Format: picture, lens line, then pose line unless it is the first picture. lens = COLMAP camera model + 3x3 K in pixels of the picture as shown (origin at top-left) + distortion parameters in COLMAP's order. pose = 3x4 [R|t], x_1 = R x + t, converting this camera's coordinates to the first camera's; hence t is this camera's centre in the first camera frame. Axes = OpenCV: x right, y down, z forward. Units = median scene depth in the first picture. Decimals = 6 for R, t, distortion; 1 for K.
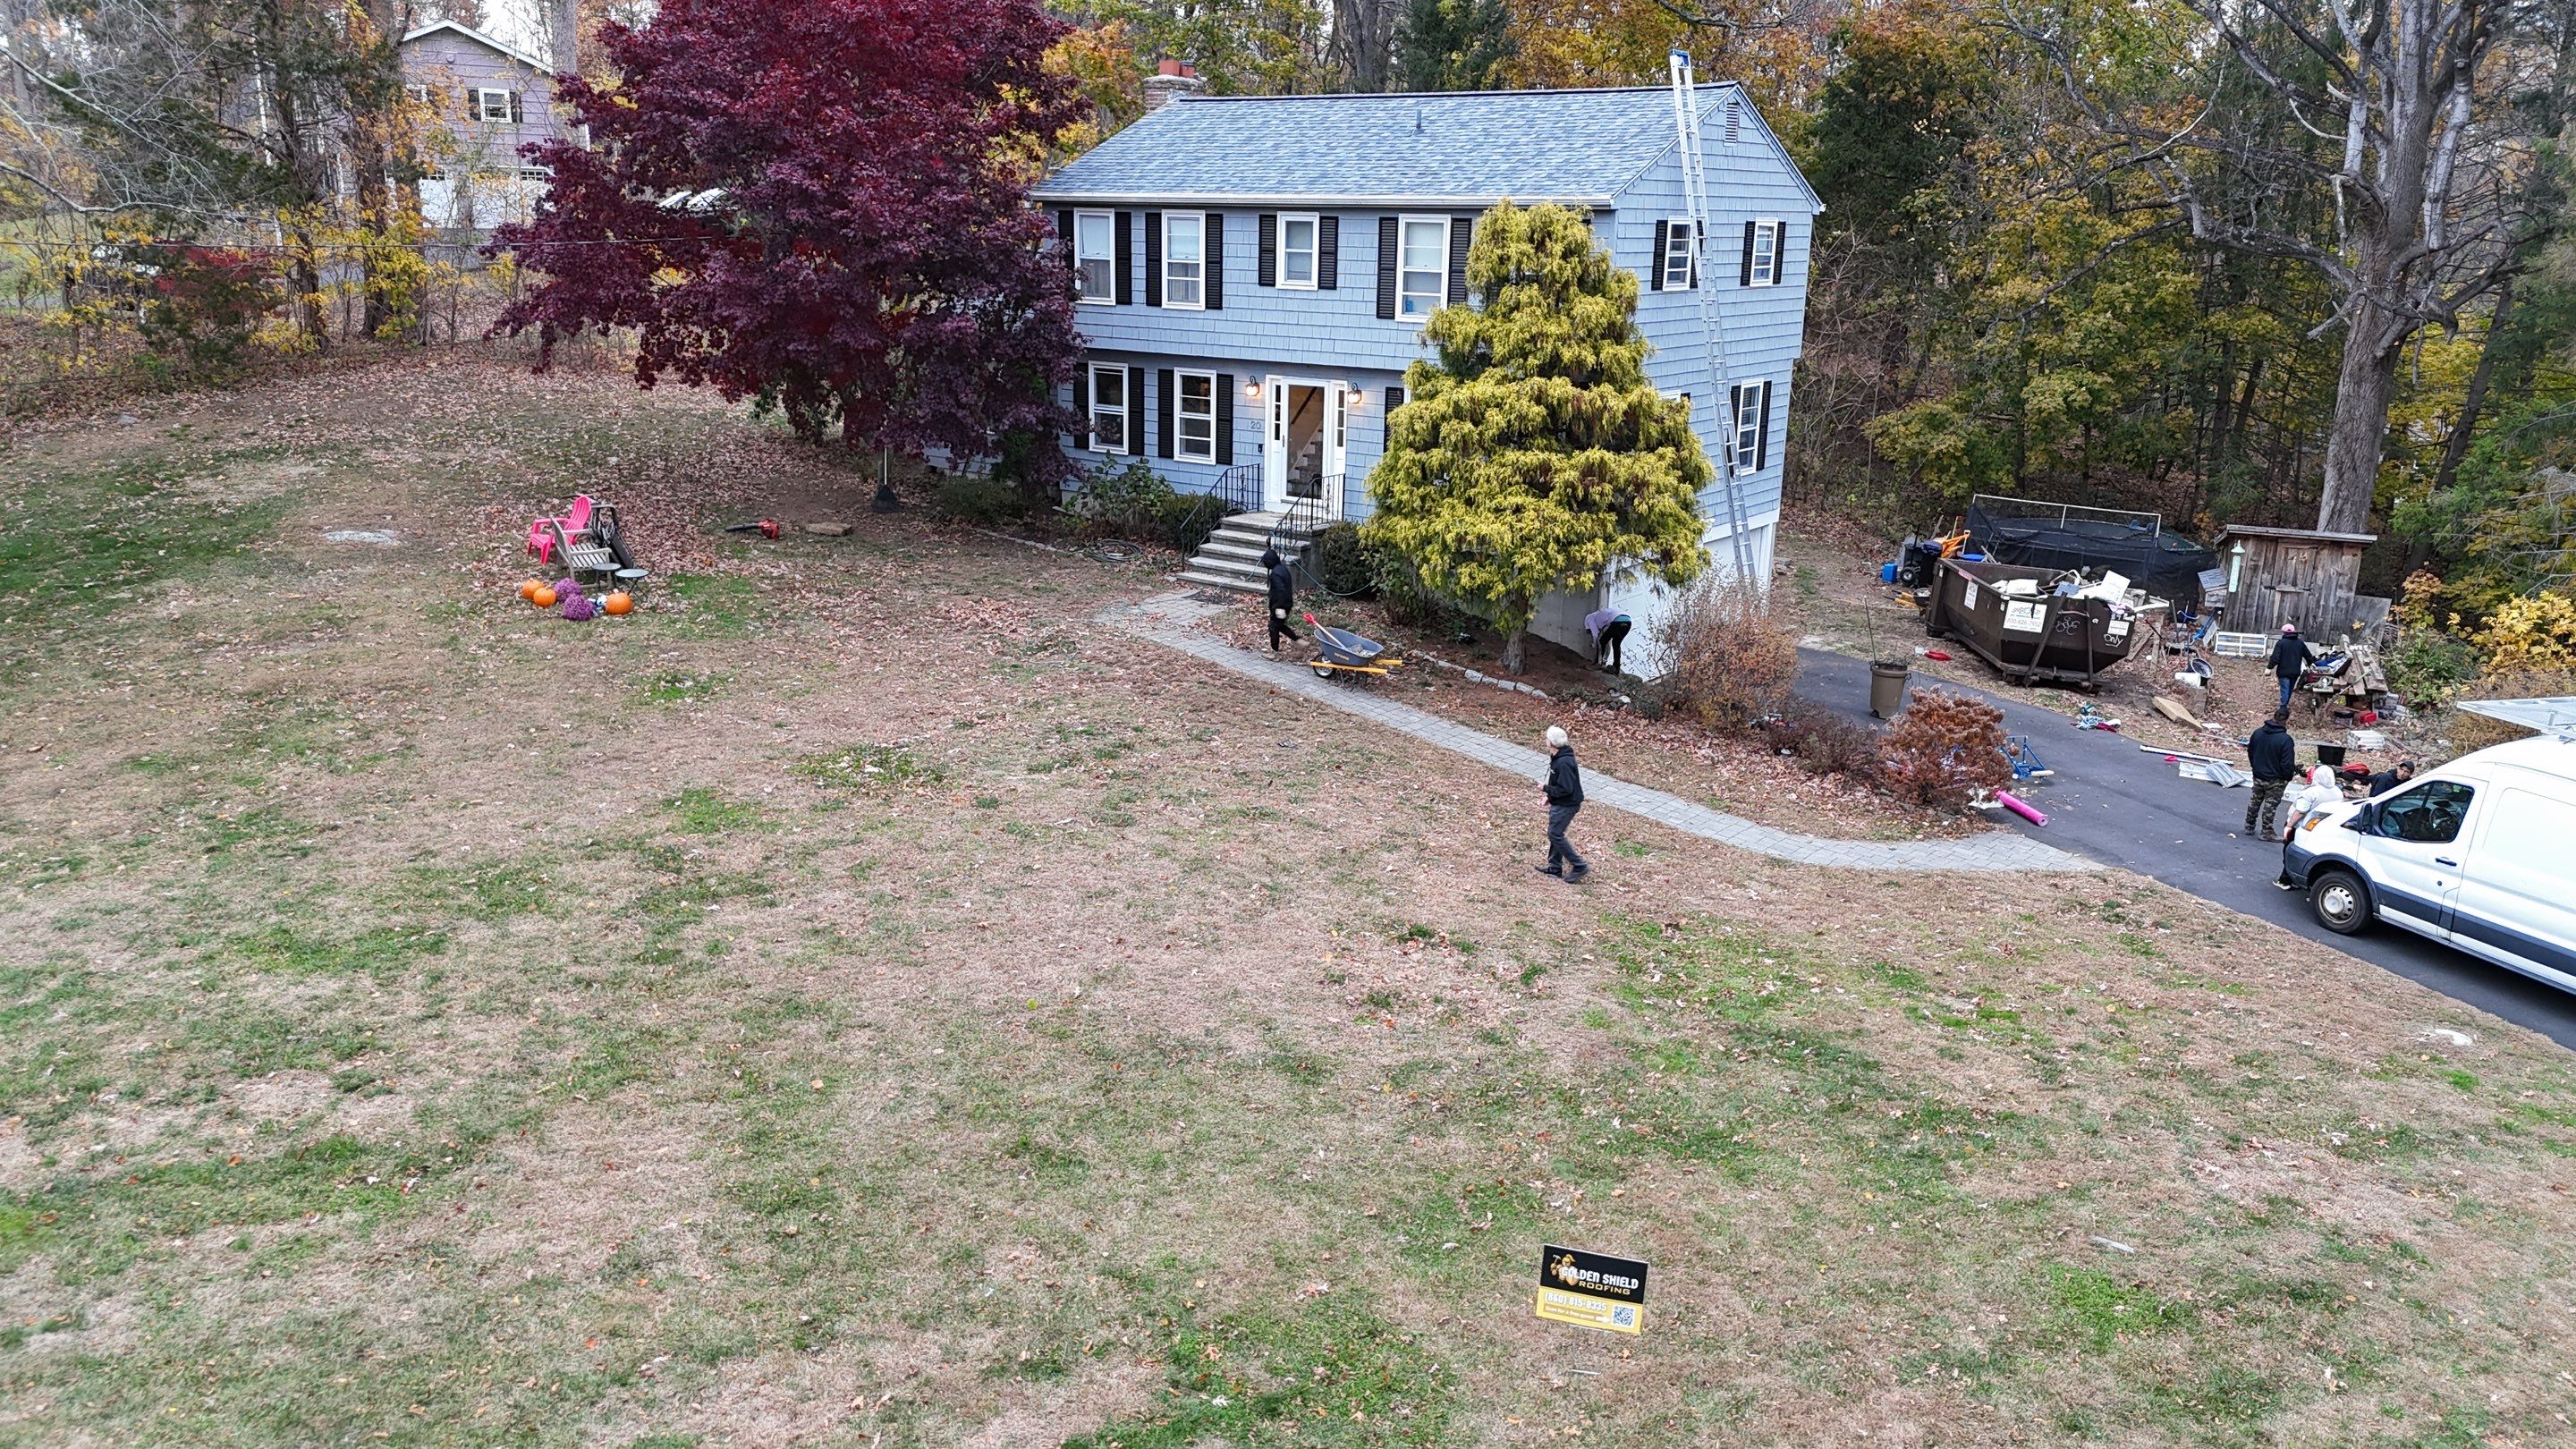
lens RADIAL K [[1911.8, 0, 1283.0], [0, 1911.8, 745.3], [0, 0, 1]] dist [0.081133, -0.047050]
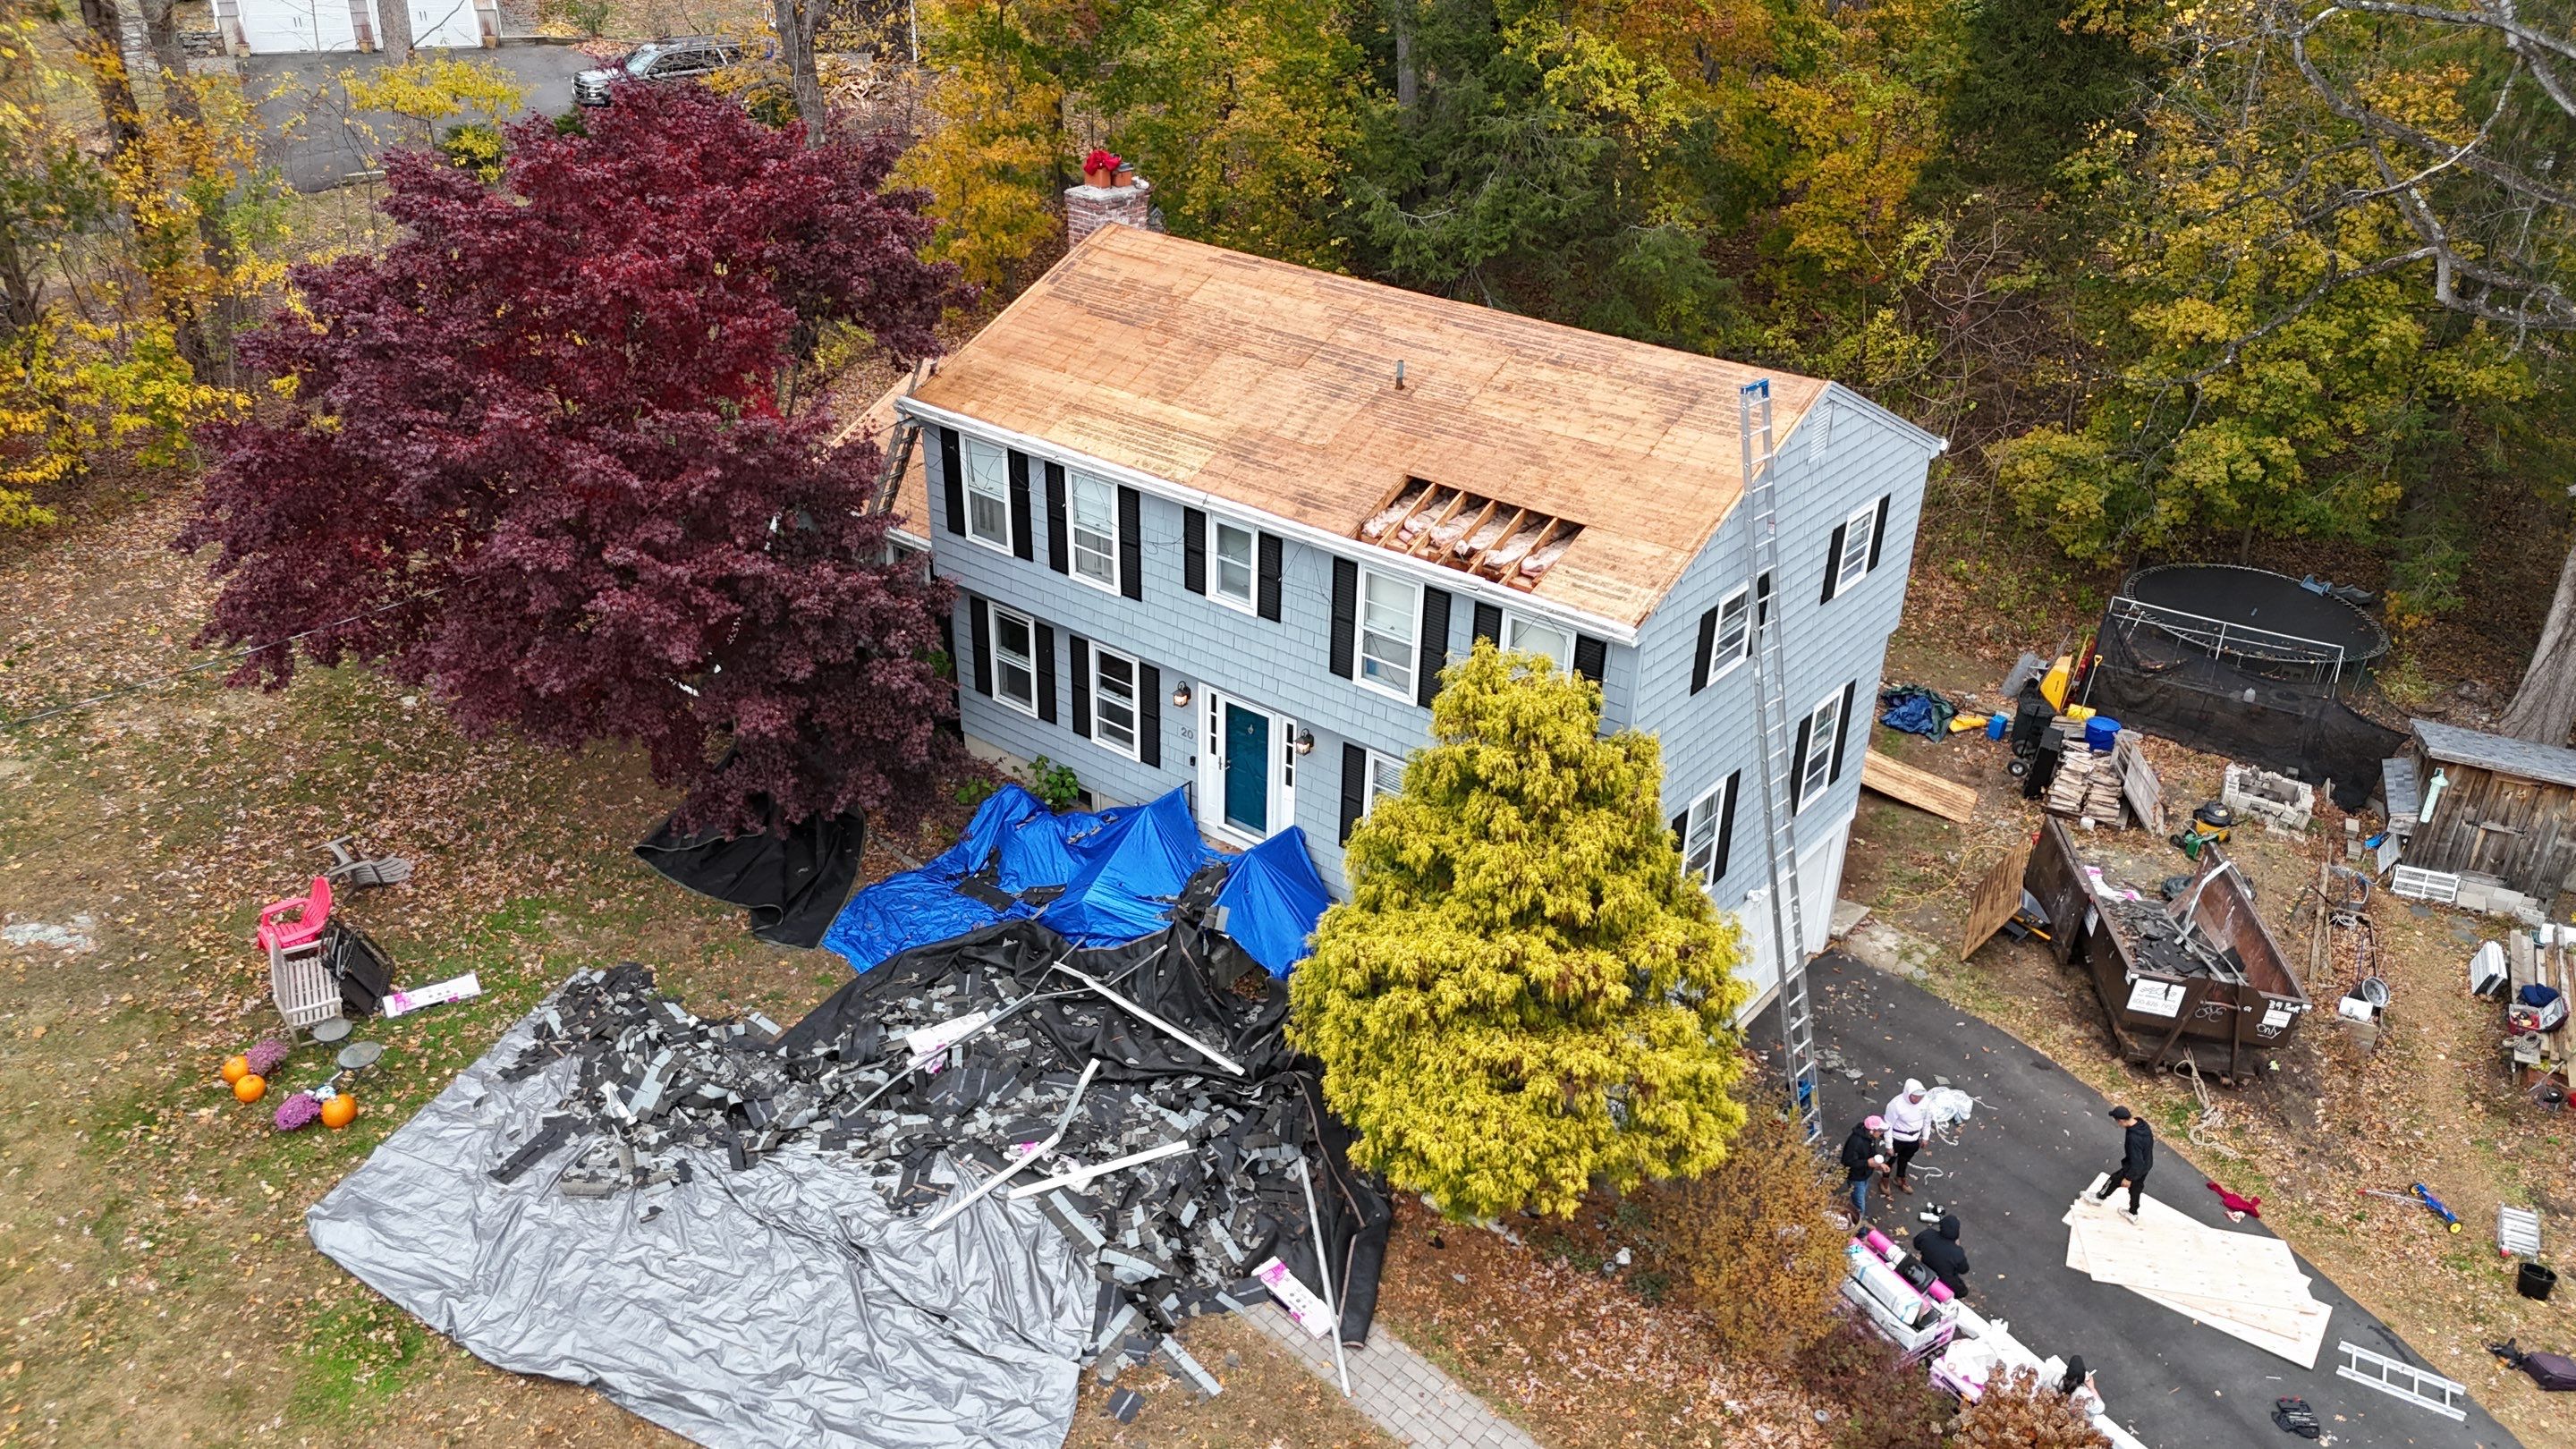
lens RADIAL K [[1911.8, 0, 1299.6], [0, 1911.8, 706.6], [0, 0, 1]] dist [0.081133, -0.047050]
pose [[0.998912, 0.028832, -0.036665, 0.062513], [-0.020778, 0.978827, 0.203632, -0.349437], [0.041760, -0.202649, 0.978361, 0.243858]]
